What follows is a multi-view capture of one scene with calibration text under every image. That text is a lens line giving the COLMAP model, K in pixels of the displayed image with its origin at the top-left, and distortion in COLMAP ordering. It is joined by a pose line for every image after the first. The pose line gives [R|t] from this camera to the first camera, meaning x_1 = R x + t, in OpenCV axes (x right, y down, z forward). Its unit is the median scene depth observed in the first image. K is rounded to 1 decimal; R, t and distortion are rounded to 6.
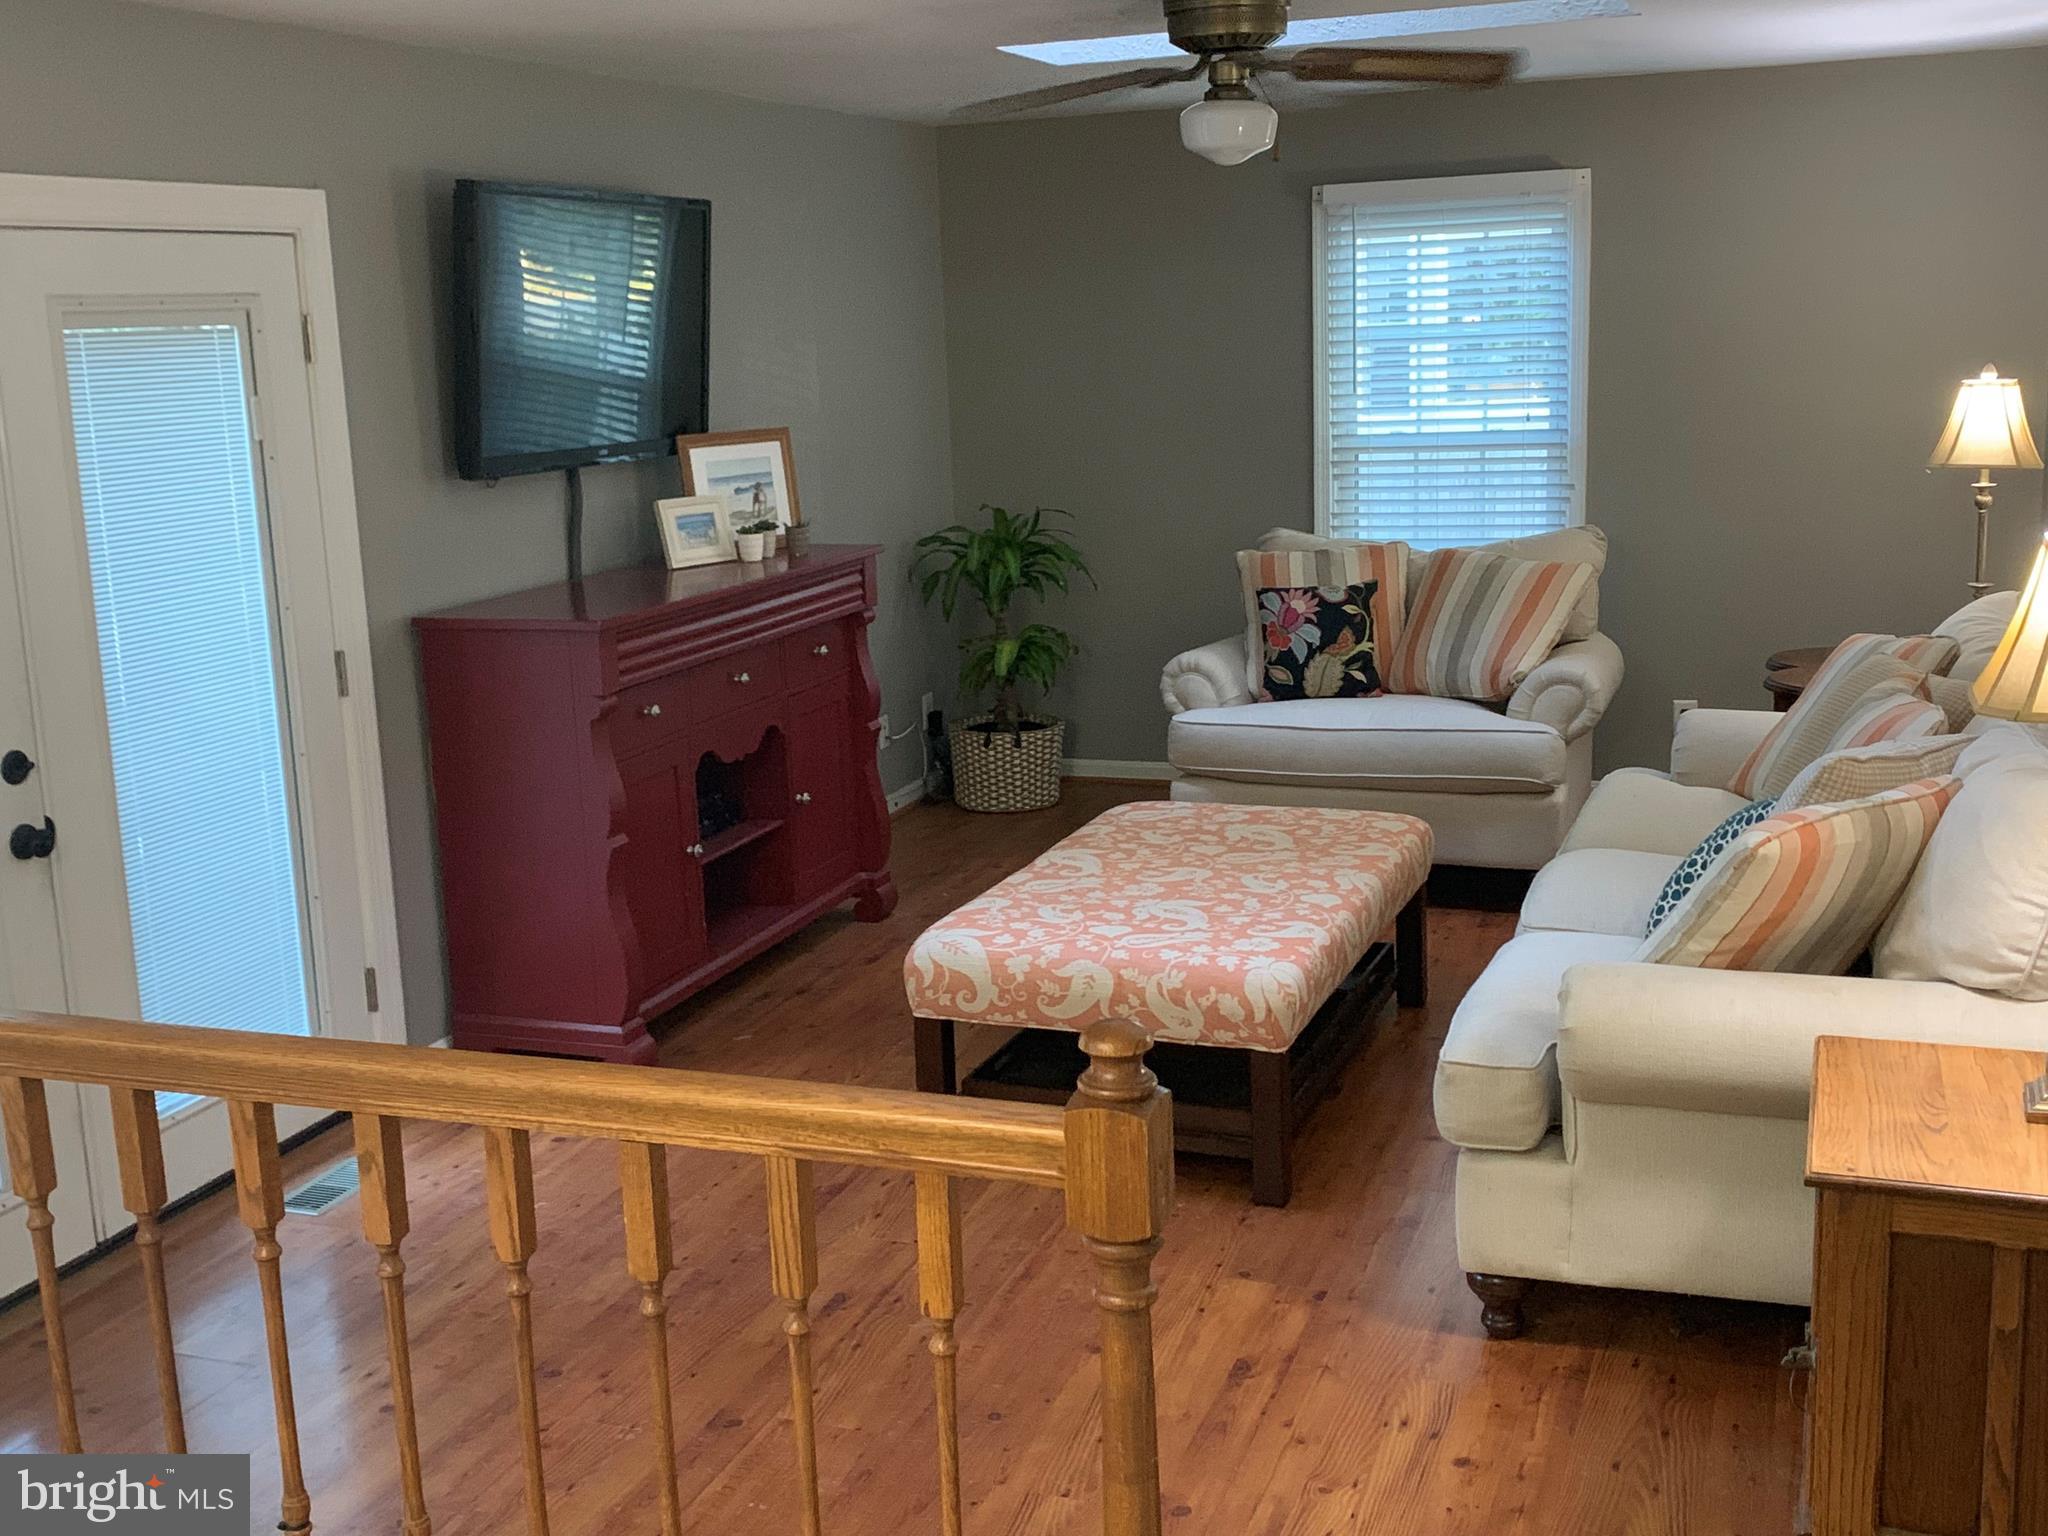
lens RADIAL K [[2257.4, 0, 975.9], [0, 2257.4, 737.6], [0, 0, 1]] dist [0.216248, -0.617966]
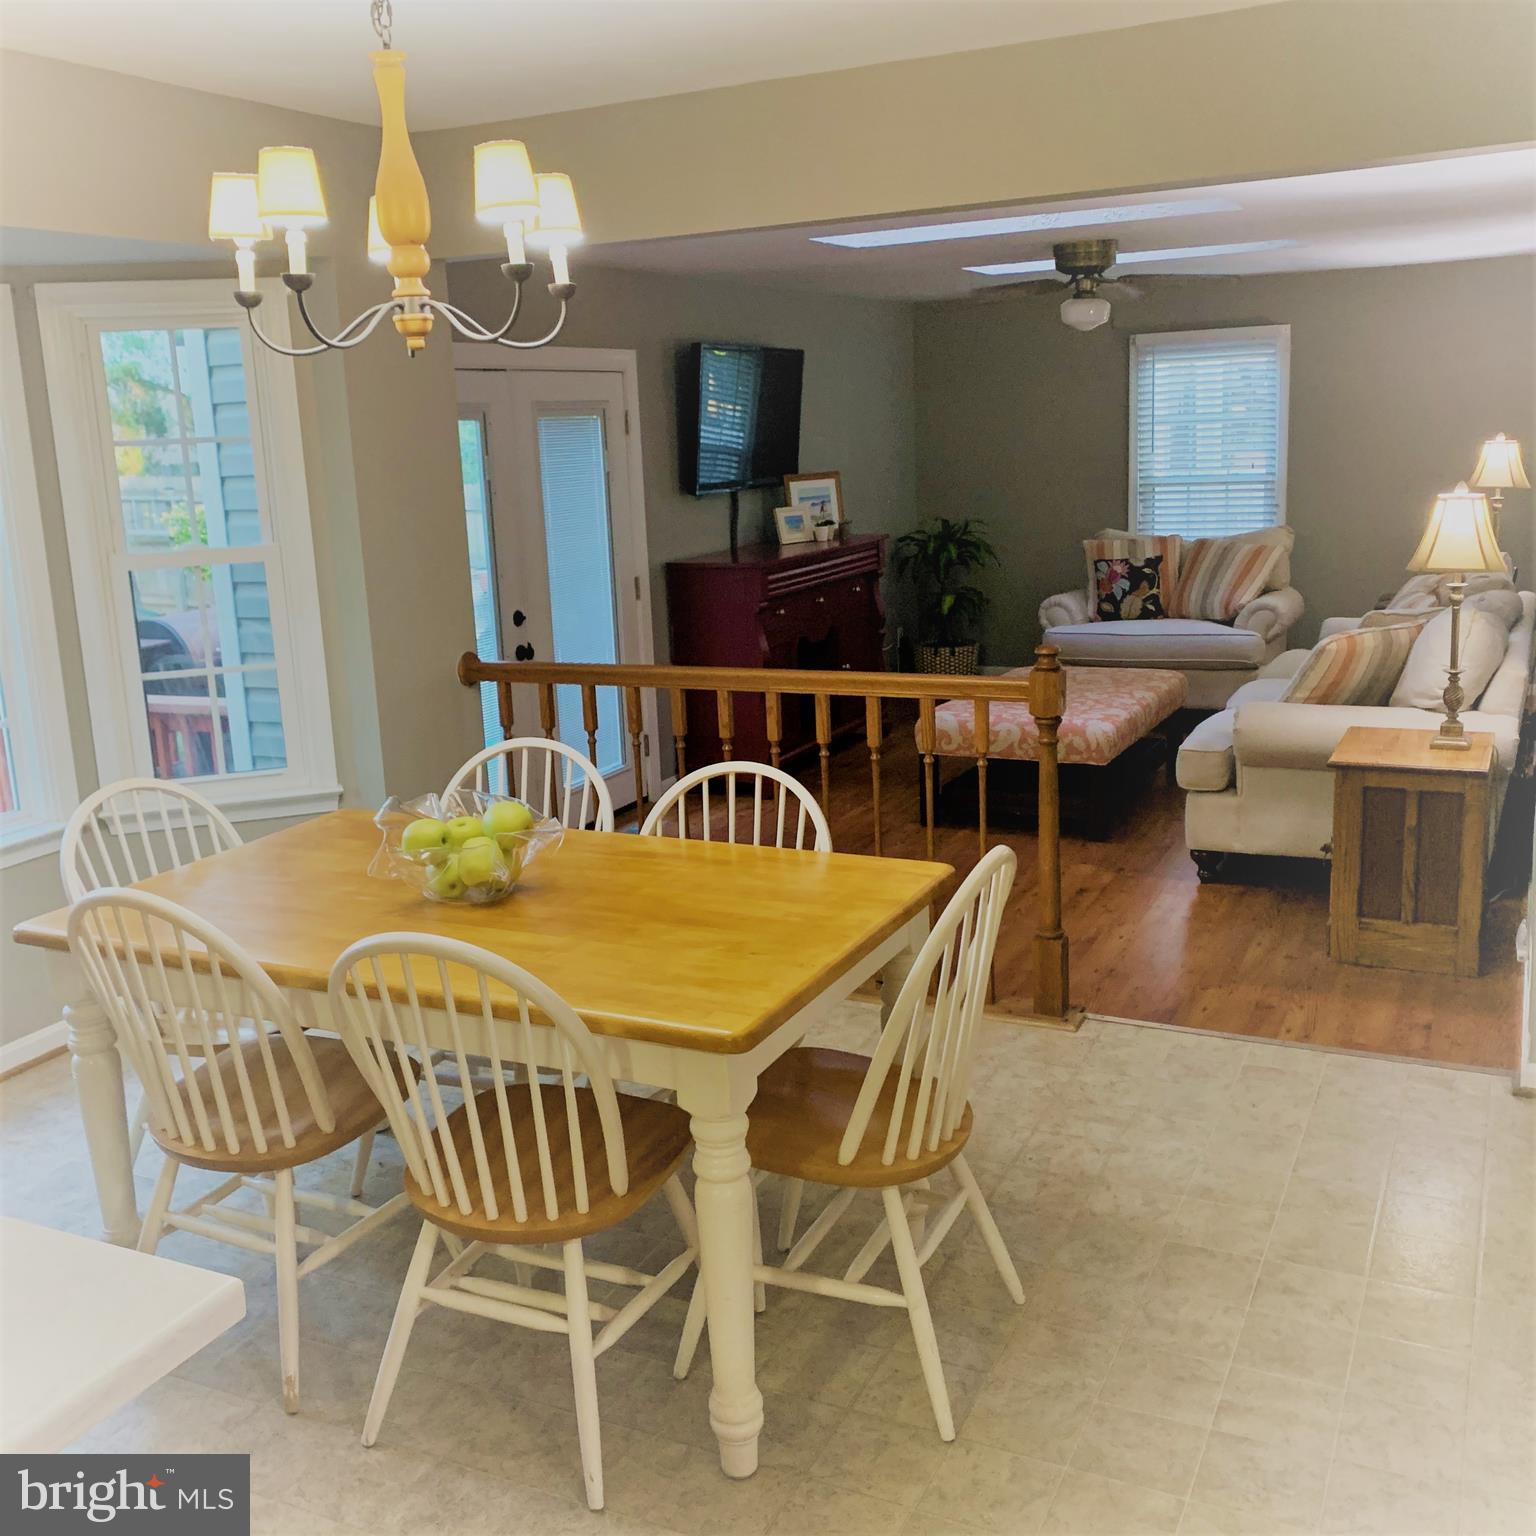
lens RADIAL K [[1608.4, 0, 740.2], [0, 1608.4, 743.6], [0, 0, 1]] dist [0.217043, -0.622520]
pose [[0.996105, 0.013598, -0.087118, -0.050054], [-0.012238, 0.999795, 0.016124, 0.075013], [0.087319, -0.014995, 0.996068, -0.375308]]
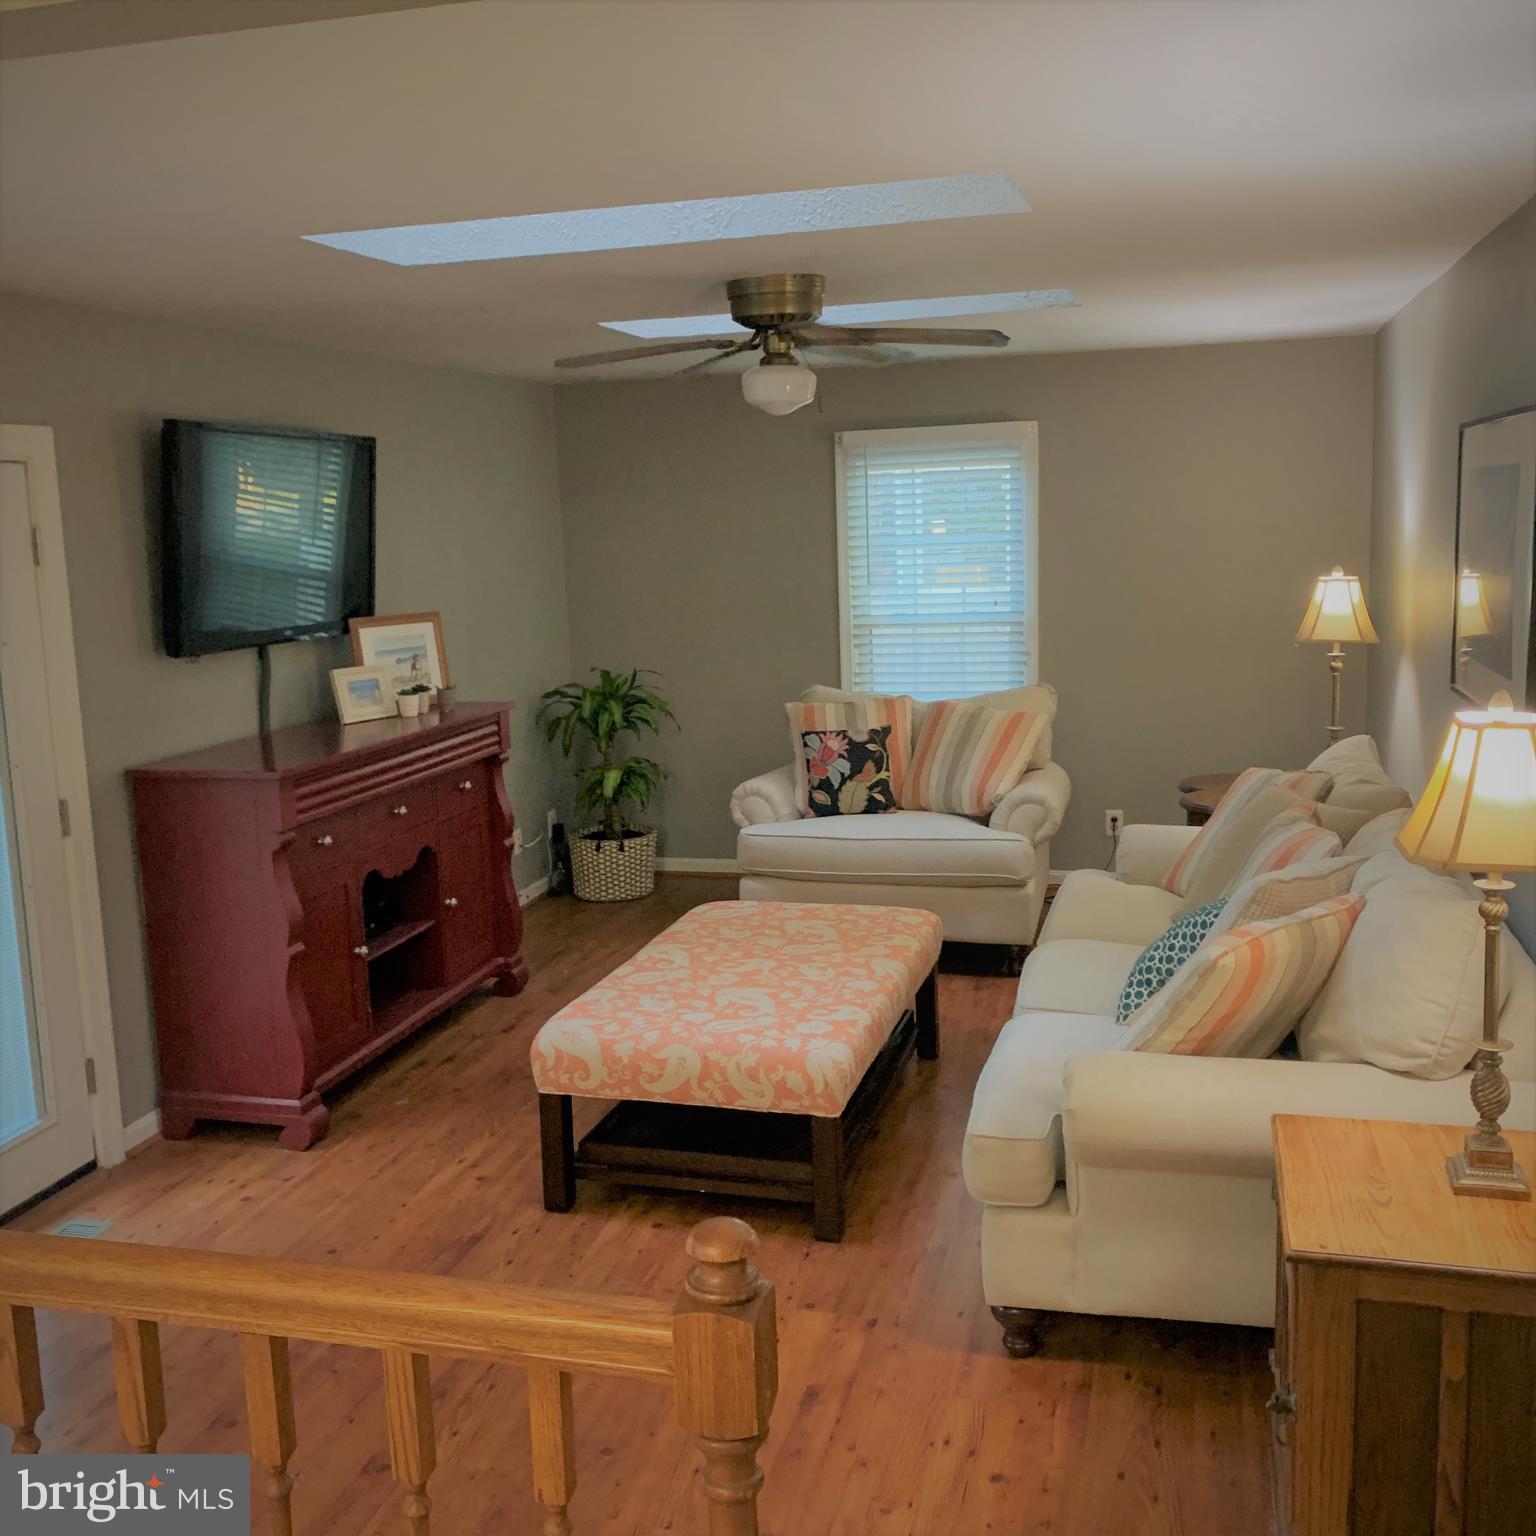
lens RADIAL K [[1608.4, 0, 740.2], [0, 1608.4, 743.6], [0, 0, 1]] dist [0.217043, -0.622520]
pose [[0.995619, -0.010514, 0.092907, 0.001106], [0.014829, 0.998837, -0.045874, -0.019351], [-0.092317, 0.047050, 0.994617, 0.083281]]
